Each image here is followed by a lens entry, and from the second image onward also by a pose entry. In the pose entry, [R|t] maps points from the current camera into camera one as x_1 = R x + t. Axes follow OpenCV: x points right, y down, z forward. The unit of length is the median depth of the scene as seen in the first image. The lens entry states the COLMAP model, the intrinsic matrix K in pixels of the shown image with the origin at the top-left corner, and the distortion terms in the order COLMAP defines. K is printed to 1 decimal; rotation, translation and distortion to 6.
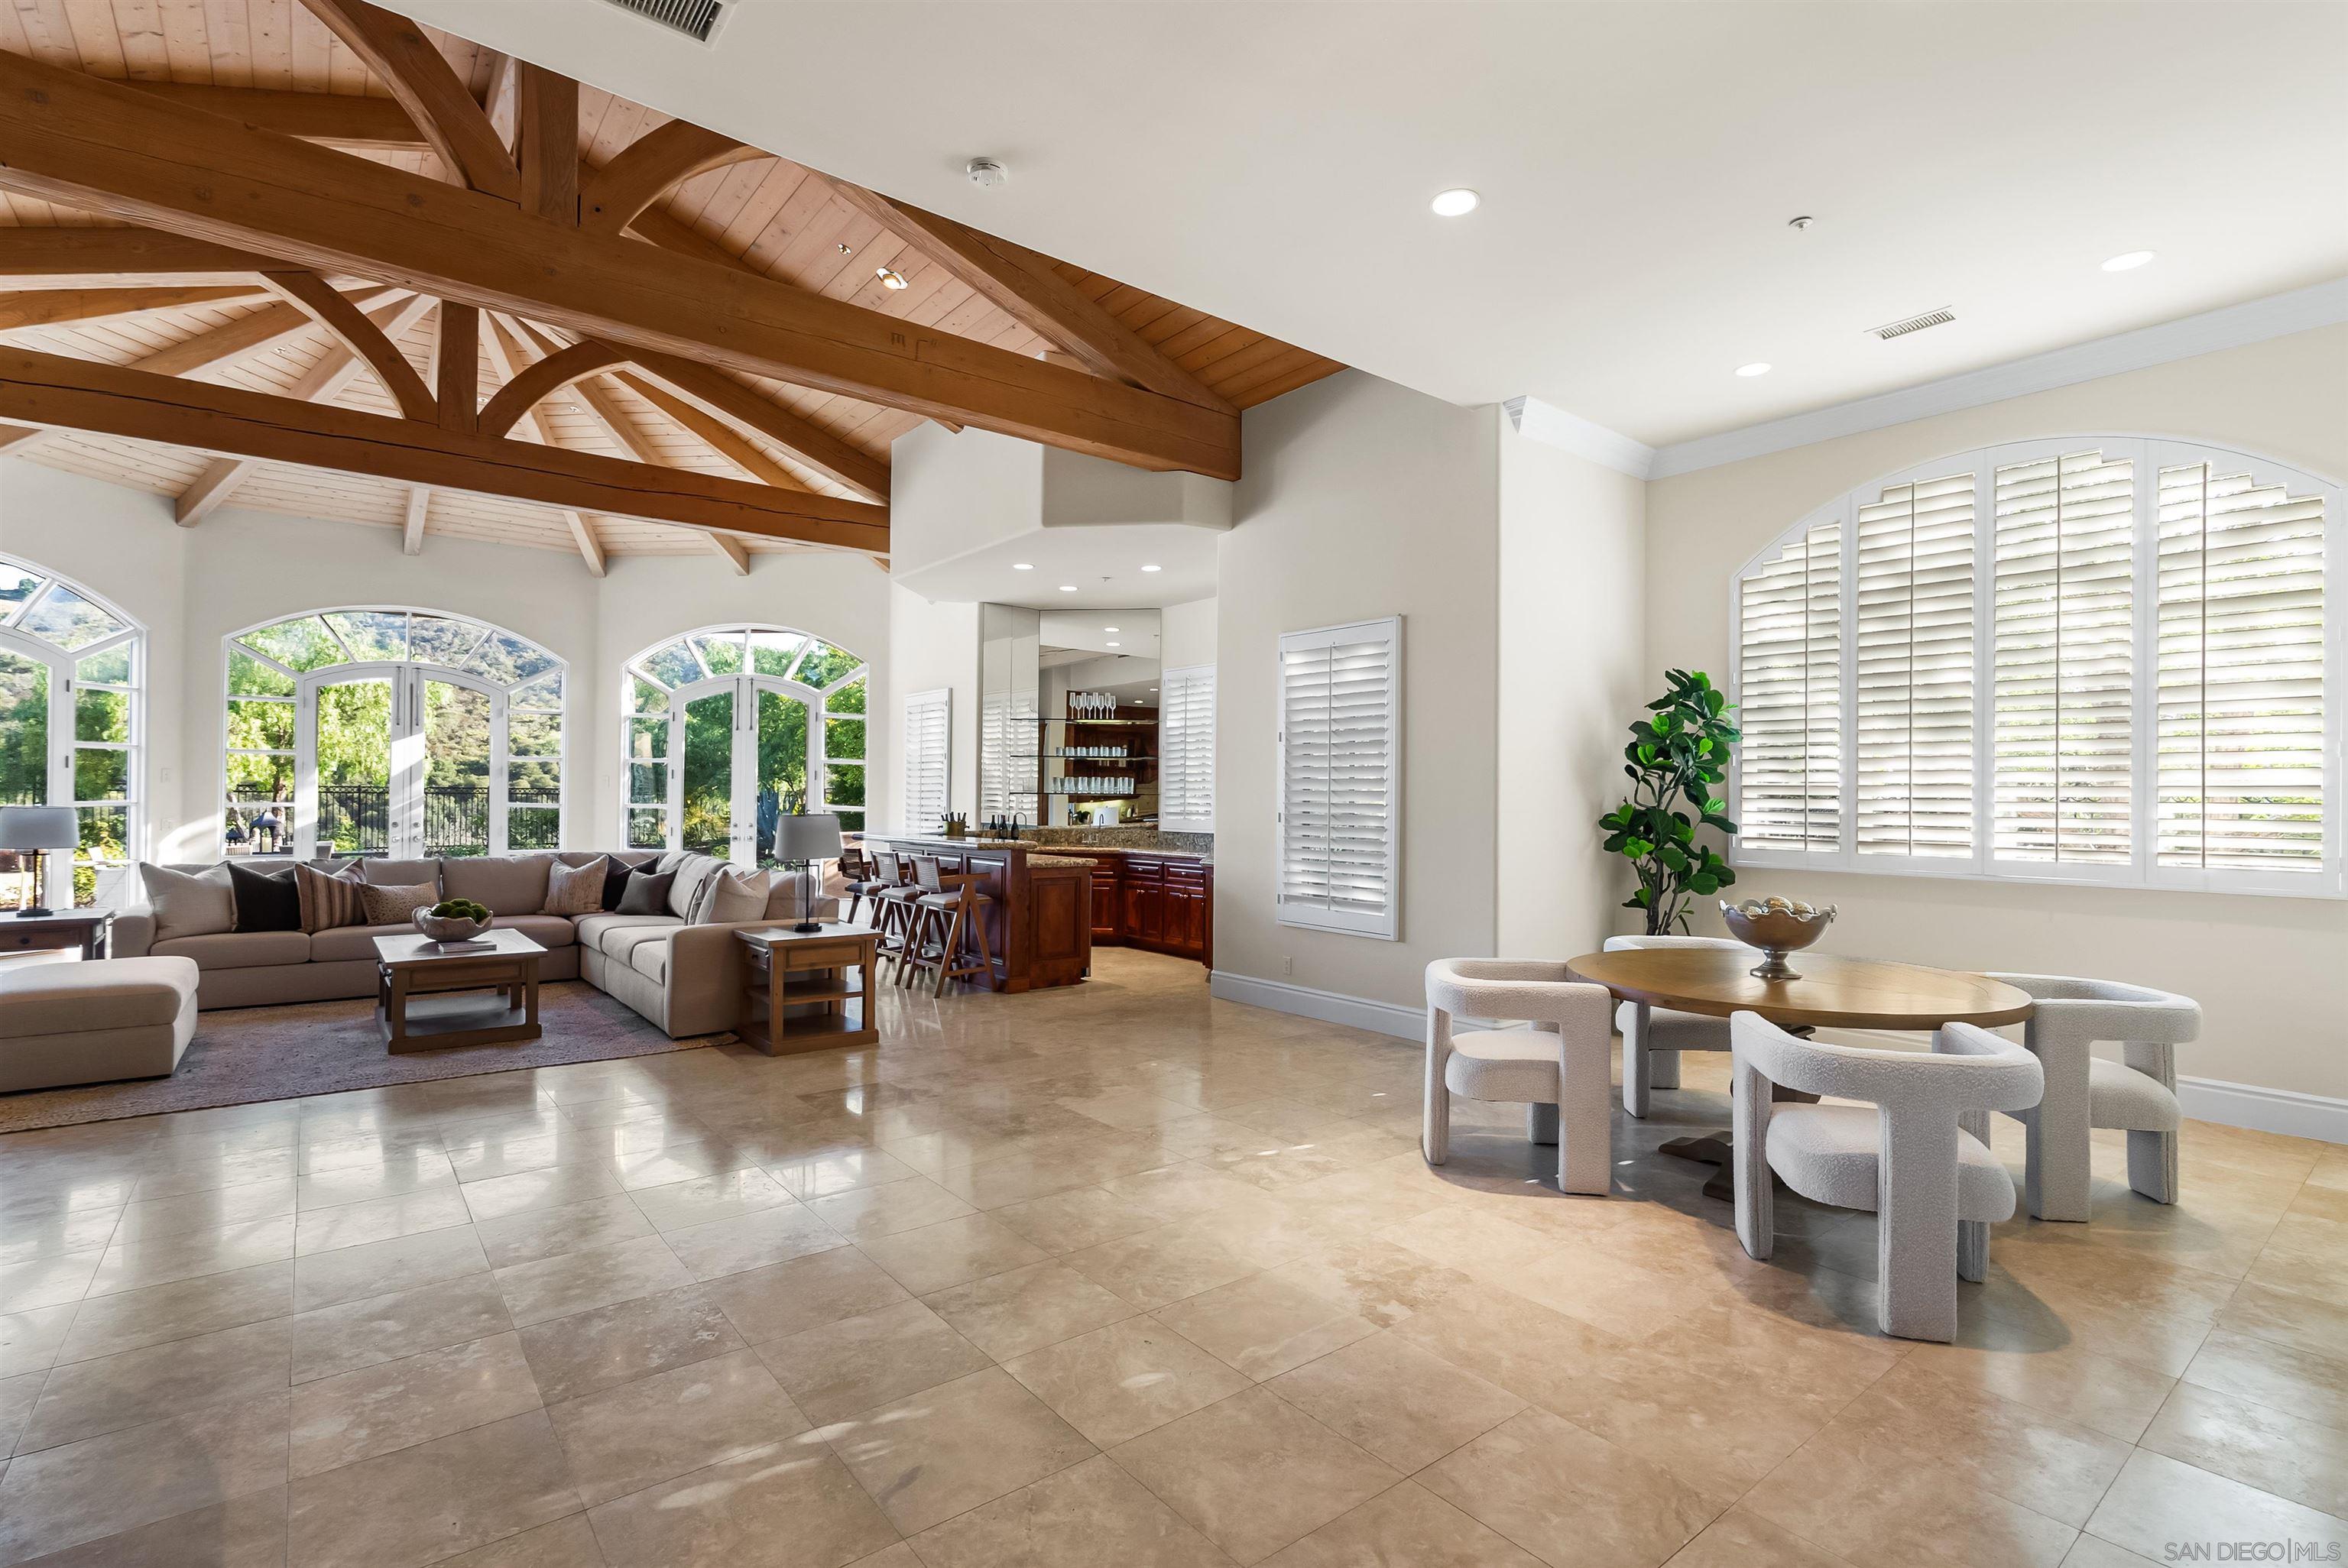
lens RADIAL K [[1082.8, 0, 1175.9], [0, 1082.8, 784.8], [0, 0, 1]] dist [0.016021, 0.000869]
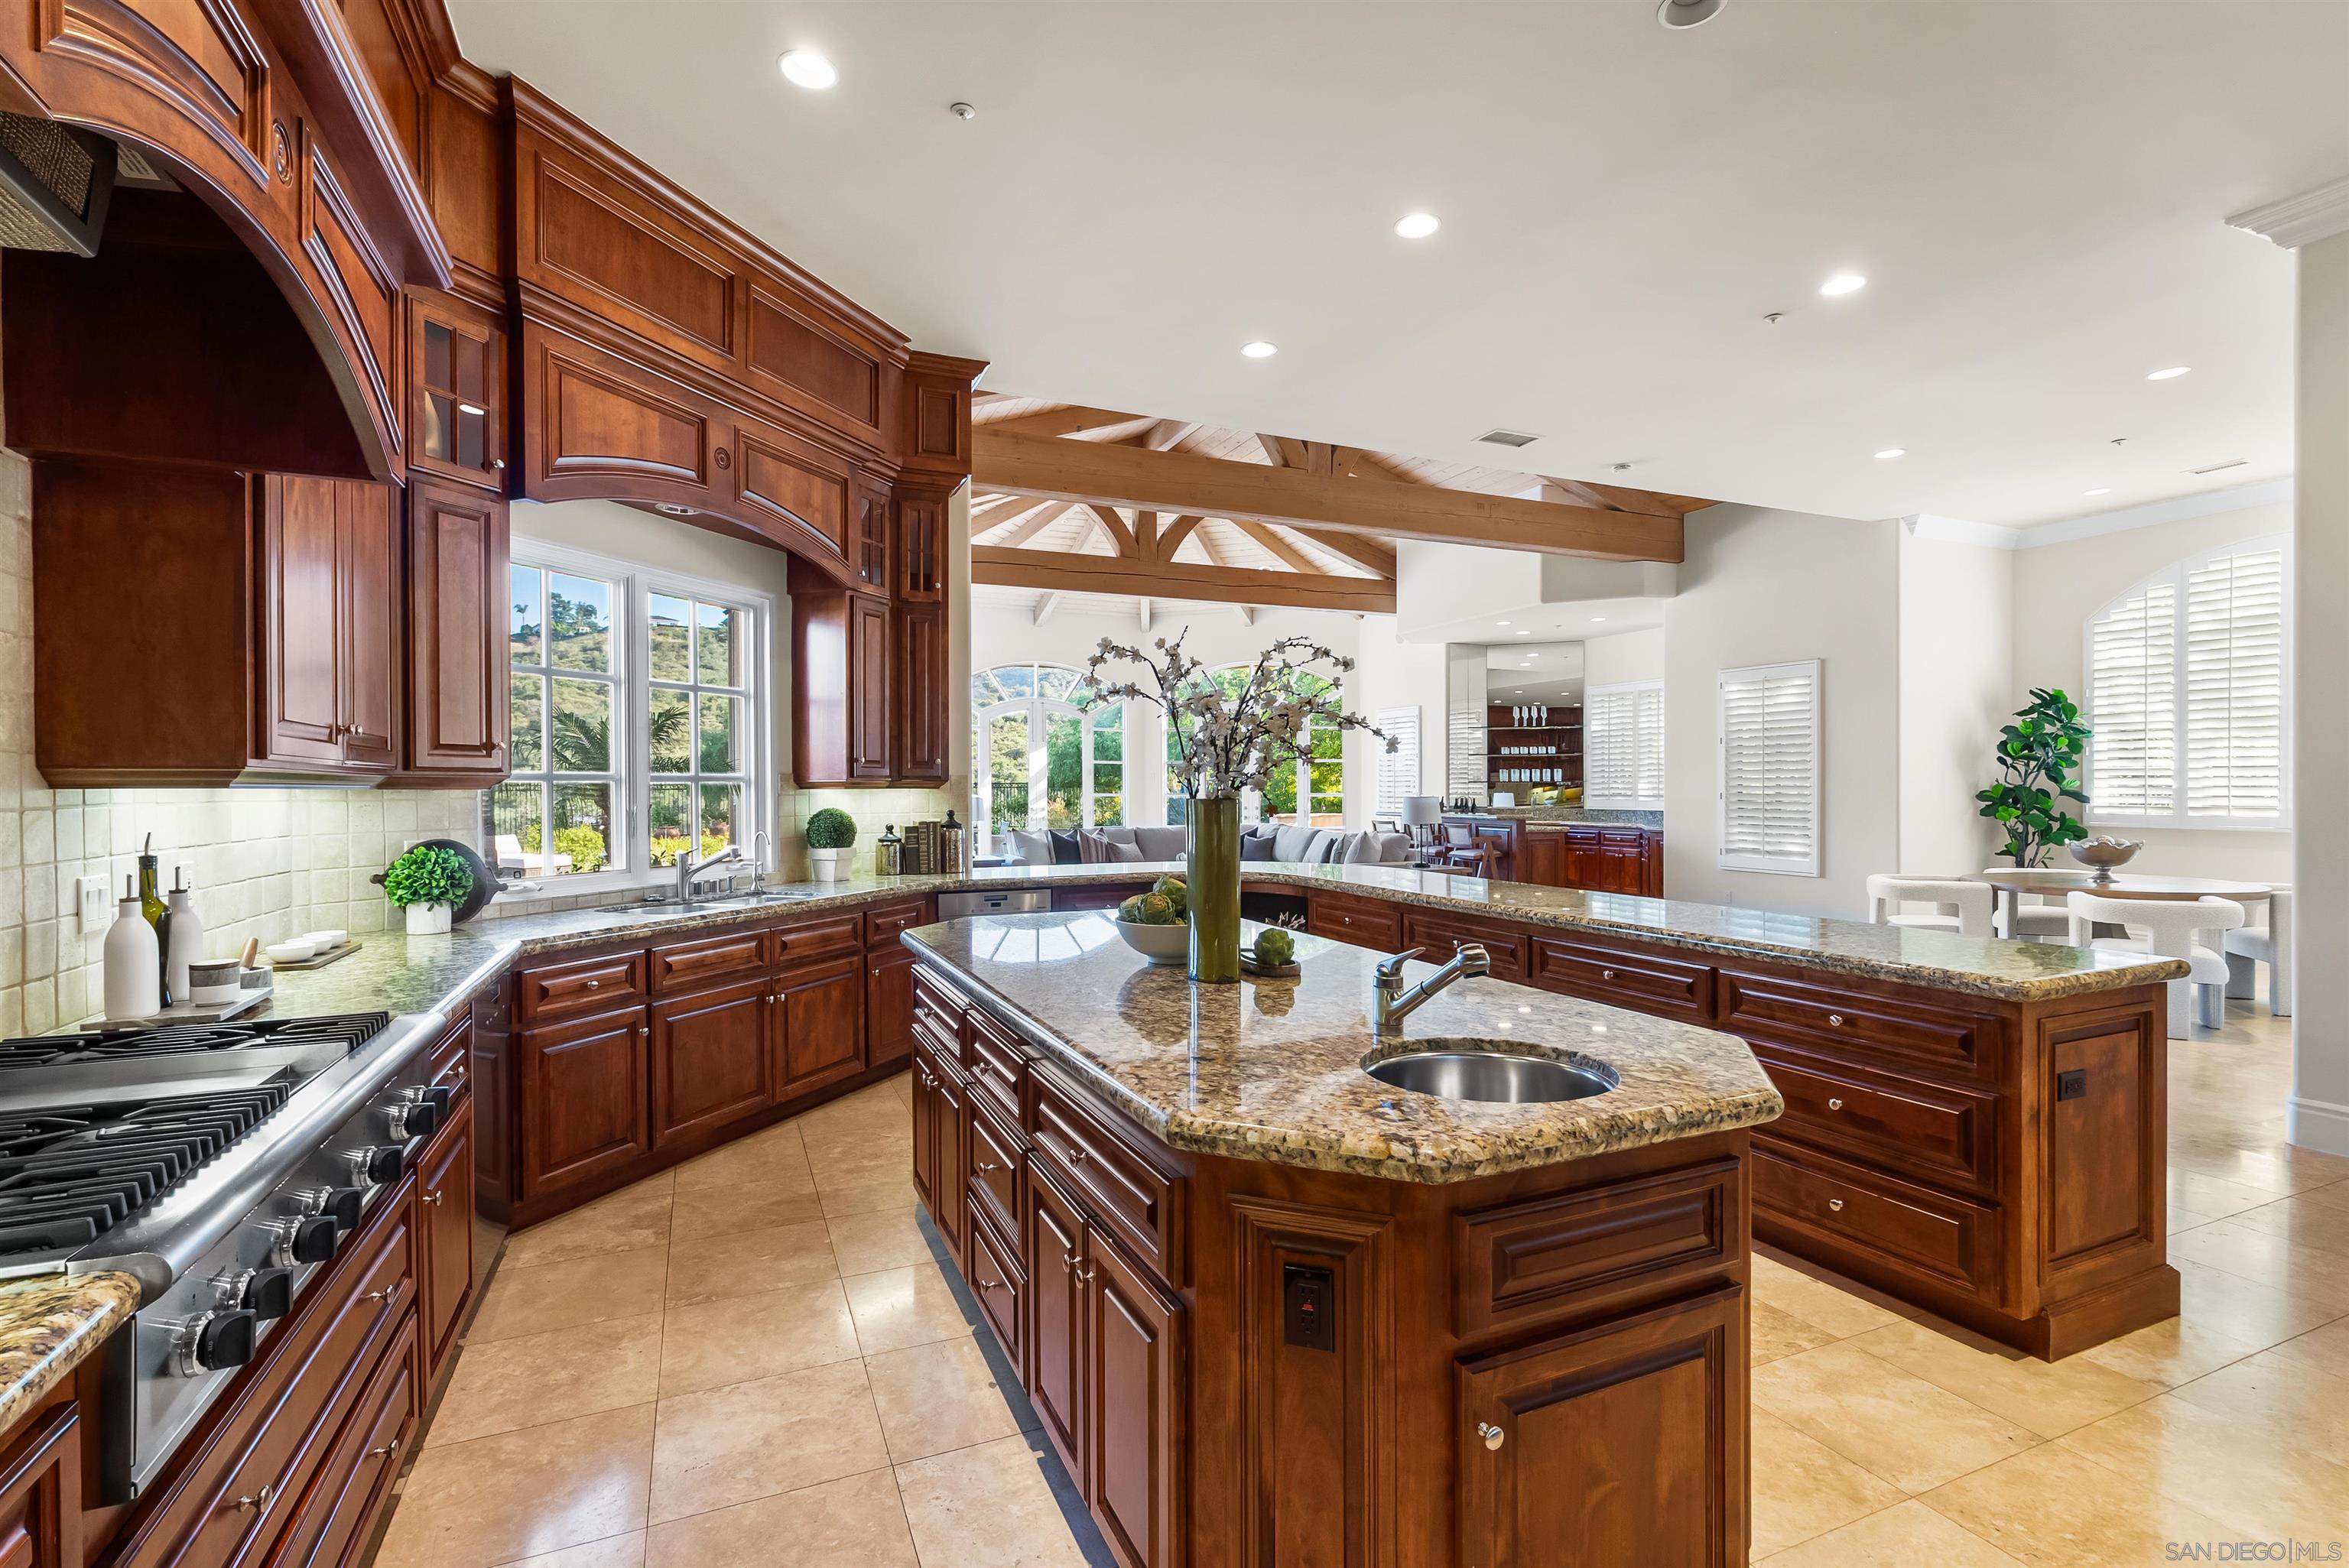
lens RADIAL K [[1083.3, 0, 1176.8], [0, 1083.3, 788.9], [0, 0, 1]] dist [0.016021, 0.000869]
pose [[0.970173, -0.012041, -0.242113, -0.289468], [0.015455, 0.999806, 0.012208, -0.009339], [0.241919, -0.015585, 0.970171, -0.667015]]
